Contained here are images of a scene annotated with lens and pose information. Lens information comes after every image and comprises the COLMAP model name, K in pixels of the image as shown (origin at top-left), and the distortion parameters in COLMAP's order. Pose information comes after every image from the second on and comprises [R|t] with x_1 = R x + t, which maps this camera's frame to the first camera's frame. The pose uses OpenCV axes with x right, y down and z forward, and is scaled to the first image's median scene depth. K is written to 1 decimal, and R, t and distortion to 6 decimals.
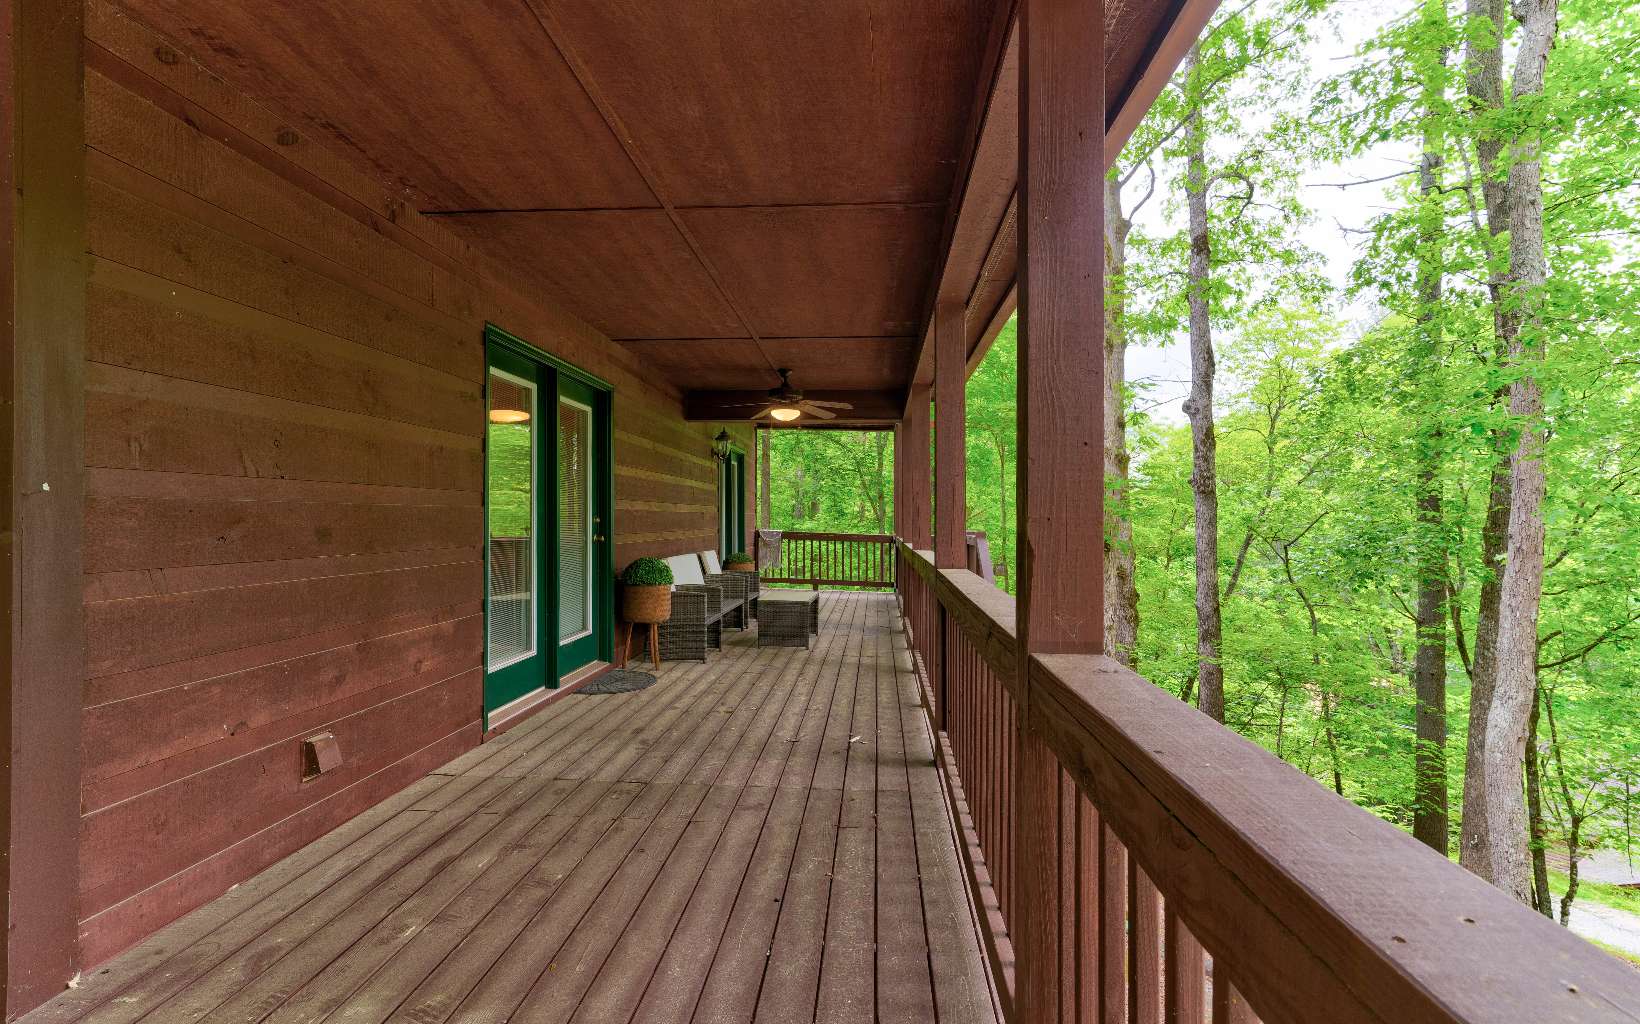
lens RADIAL K [[791.2, 0, 819.9], [0, 791.2, 517.1], [0, 0, 1]] dist [0.007348, 0.002949]
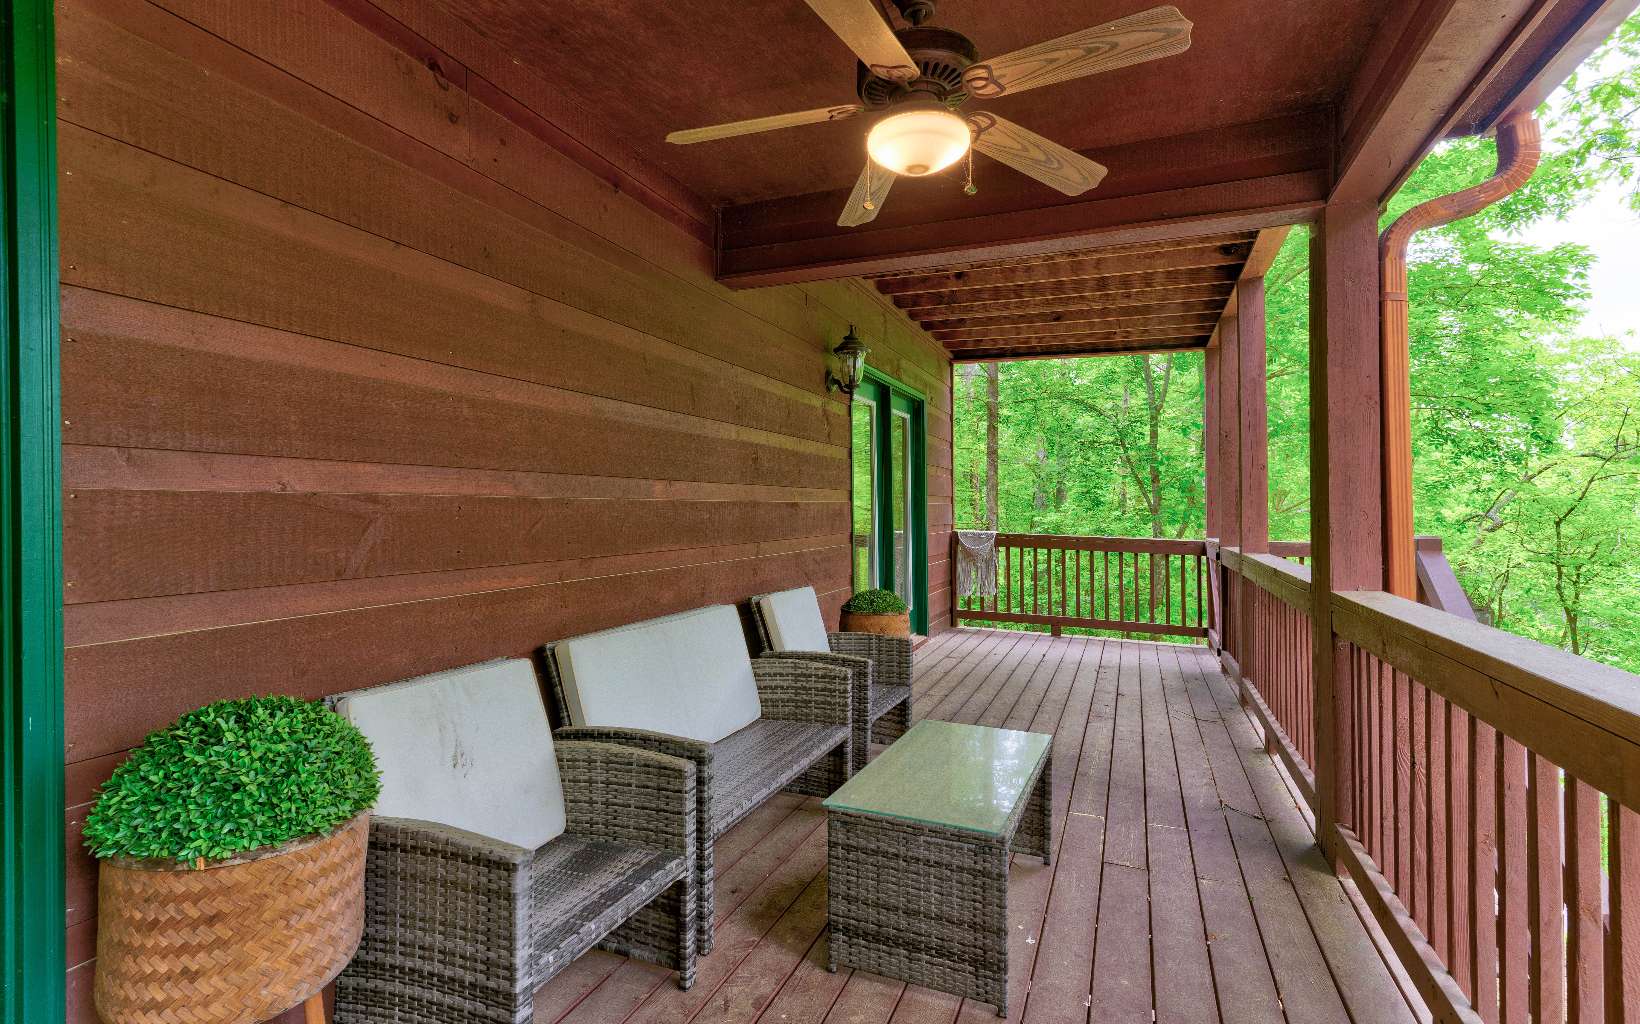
lens RADIAL K [[791.2, 0, 831.2], [0, 791.2, 513.7], [0, 0, 1]] dist [0.007348, 0.002949]
pose [[0.957672, -0.006764, -0.287781, 0.004026], [0.008985, 0.999939, 0.006396, -0.001768], [0.287721, -0.008711, 0.957675, 0.419887]]
